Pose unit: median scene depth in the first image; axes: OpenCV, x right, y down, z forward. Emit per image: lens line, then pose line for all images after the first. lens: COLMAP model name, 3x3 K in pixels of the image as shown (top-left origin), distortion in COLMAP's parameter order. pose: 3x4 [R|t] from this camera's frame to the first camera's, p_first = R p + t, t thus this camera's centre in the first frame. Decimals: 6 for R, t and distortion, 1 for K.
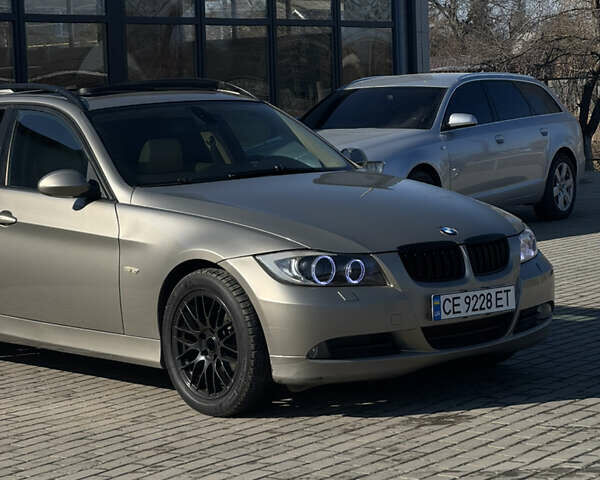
lens RADIAL K [[1751.7, 0, 300.0], [0, 1751.7, 240.0], [0, 0, 1]] dist [-0.603028, 0.105263]
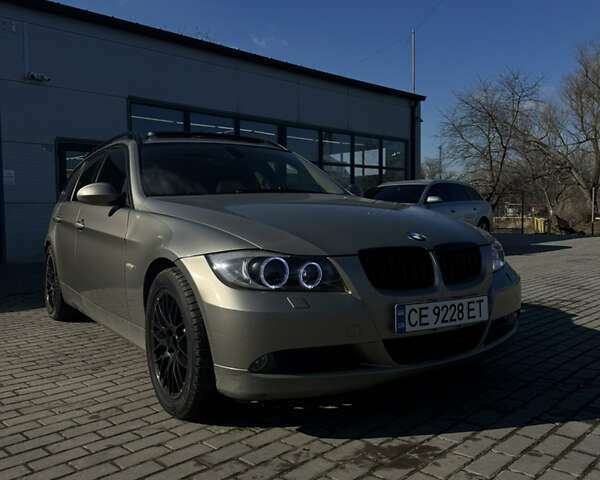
lens RADIAL K [[594.0, 0, 288.9], [0, 594.0, 240.1], [0, 0, 1]] dist [0.049250, -0.003514]
pose [[0.989258, 0.026112, -0.143831, 0.064018], [-0.030350, 0.999165, -0.027345, 0.008279], [0.142997, 0.031416, 0.989224, 0.682120]]
